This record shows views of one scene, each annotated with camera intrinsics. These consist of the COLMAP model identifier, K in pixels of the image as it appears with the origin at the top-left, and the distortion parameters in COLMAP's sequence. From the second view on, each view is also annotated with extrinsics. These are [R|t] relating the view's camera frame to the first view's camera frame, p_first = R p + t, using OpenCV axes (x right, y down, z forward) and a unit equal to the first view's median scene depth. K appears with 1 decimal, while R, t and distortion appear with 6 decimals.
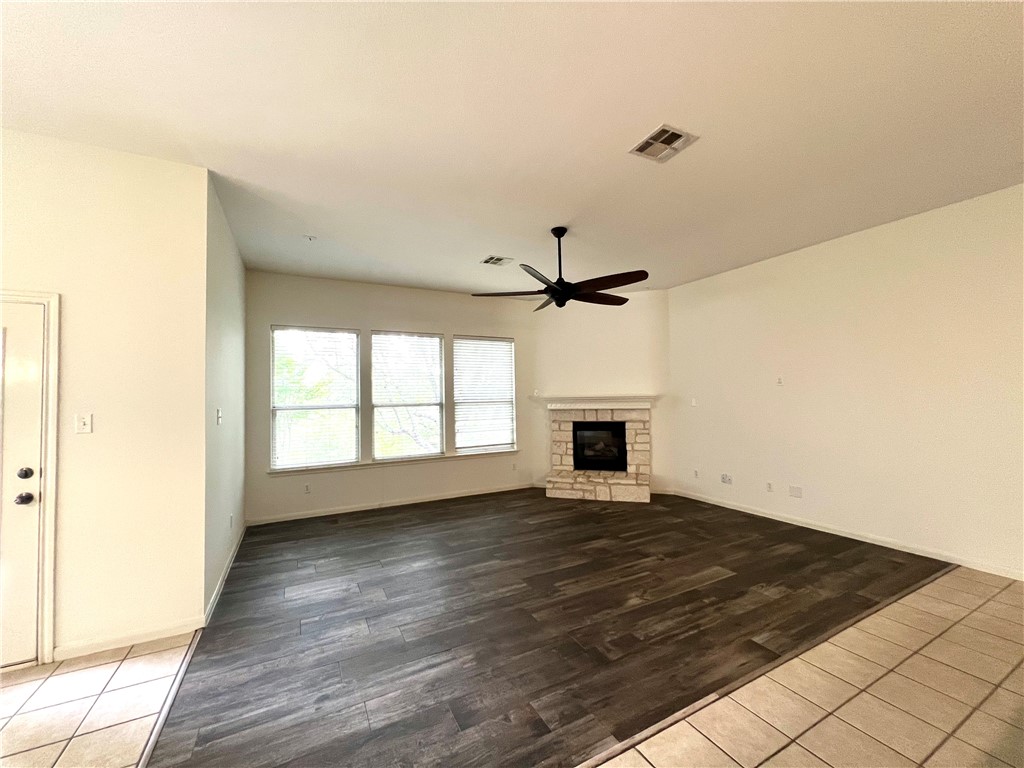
lens RADIAL K [[408.7, 0, 506.5], [0, 408.7, 383.5], [0, 0, 1]] dist [-0.001862, 0.001518]
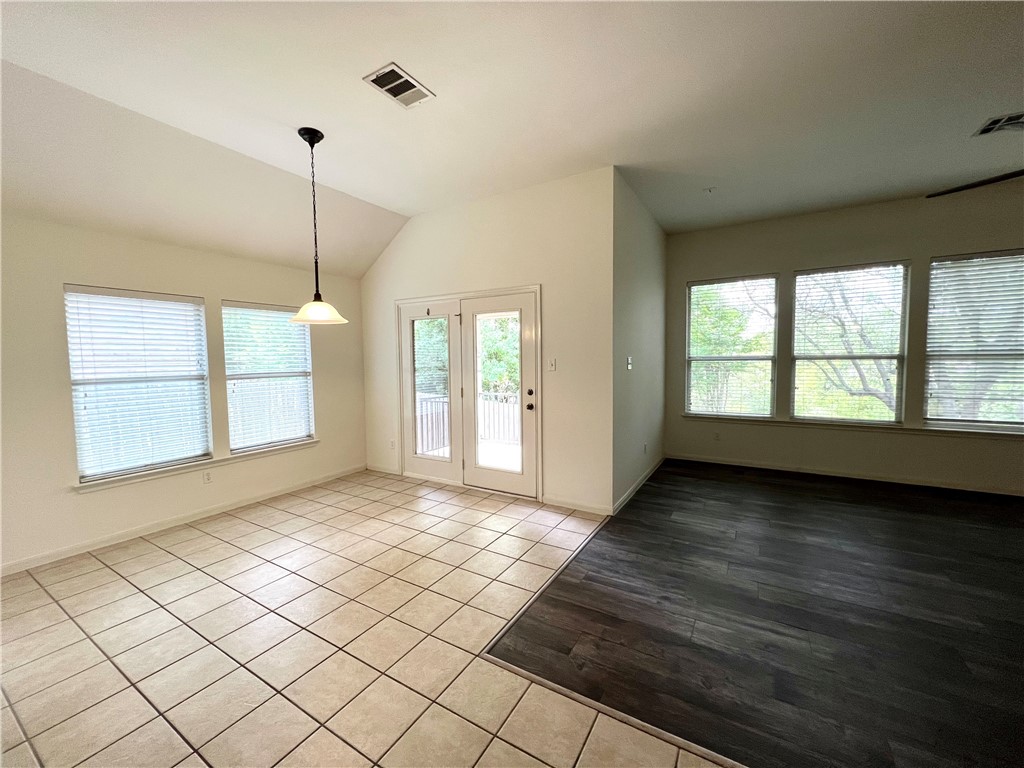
lens RADIAL K [[408.7, 0, 512.8], [0, 408.7, 384.4], [0, 0, 1]] dist [-0.001862, 0.001518]
pose [[0.526191, 0.068680, -0.847588, 0.201537], [0.031266, 0.994497, 0.099994, 0.008333], [0.849791, -0.079116, 0.521148, 0.029939]]
